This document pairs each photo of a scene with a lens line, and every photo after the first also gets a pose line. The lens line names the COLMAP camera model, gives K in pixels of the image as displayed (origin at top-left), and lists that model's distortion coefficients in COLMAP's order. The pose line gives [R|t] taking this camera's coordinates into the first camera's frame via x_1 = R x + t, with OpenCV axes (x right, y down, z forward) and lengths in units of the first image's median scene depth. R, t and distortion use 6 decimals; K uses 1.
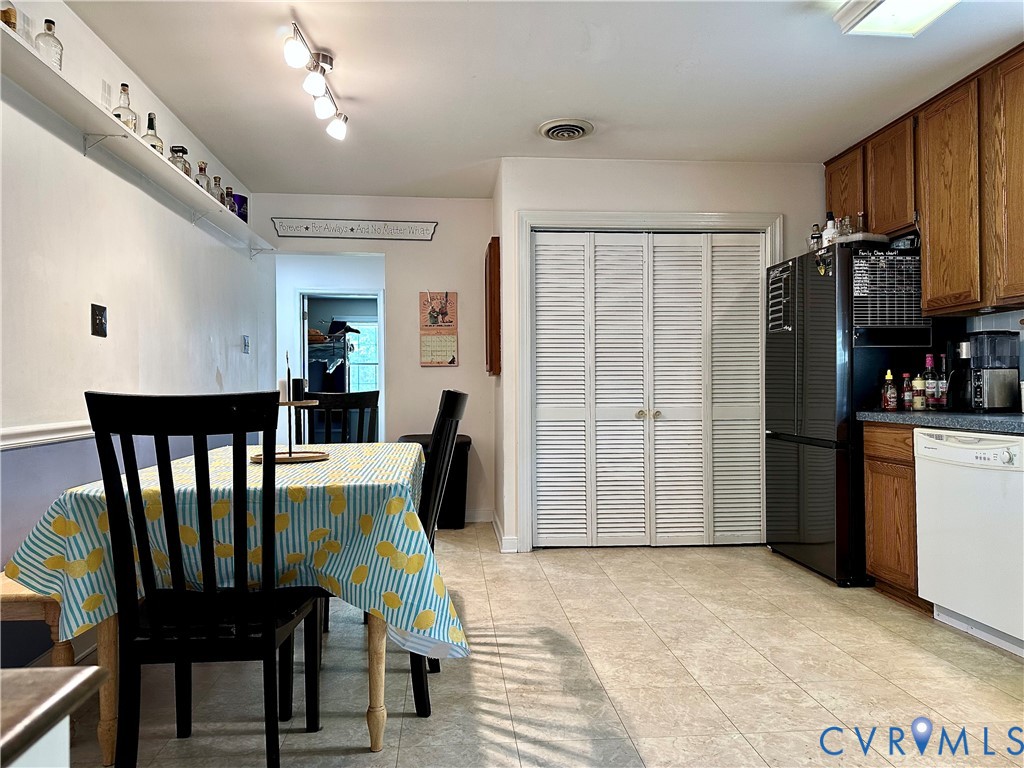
lens RADIAL K [[727.6, 0, 507.2], [0, 727.6, 382.5], [0, 0, 1]] dist [0.059318, -0.069700]
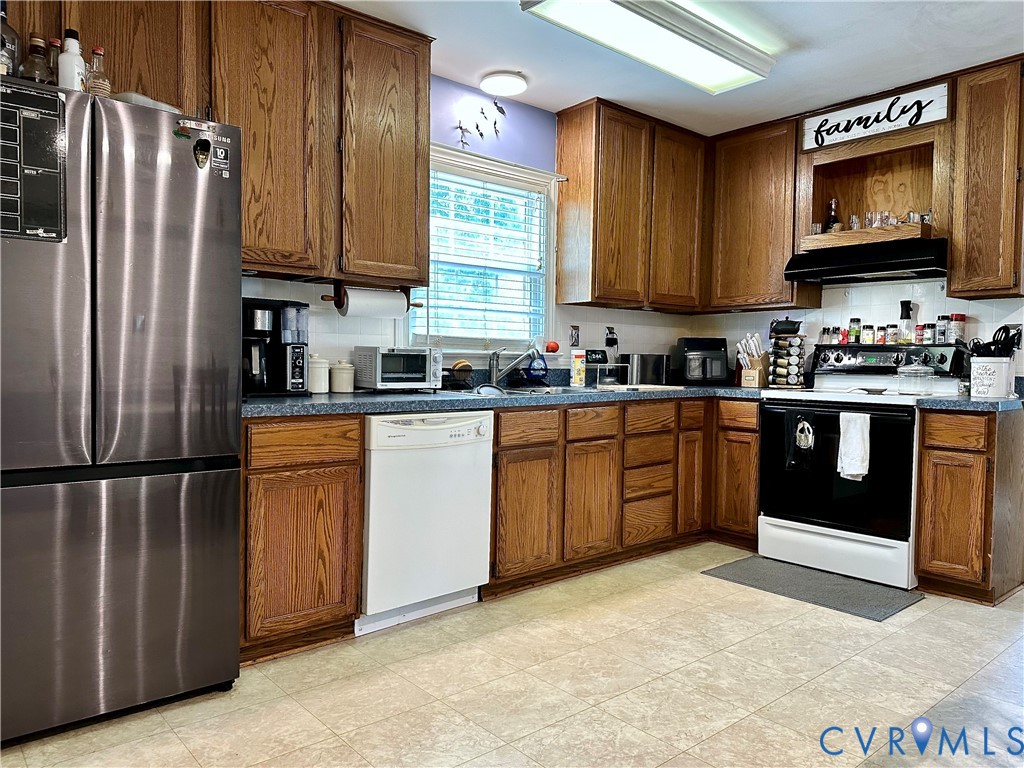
lens RADIAL K [[727.6, 0, 507.2], [0, 727.6, 382.5], [0, 0, 1]] dist [0.059318, -0.069700]
pose [[-0.589020, -0.029604, 0.807576, -0.218280], [-0.018319, 0.999561, 0.023280, 0.001438], [-0.807911, -0.001082, -0.589304, 1.454239]]
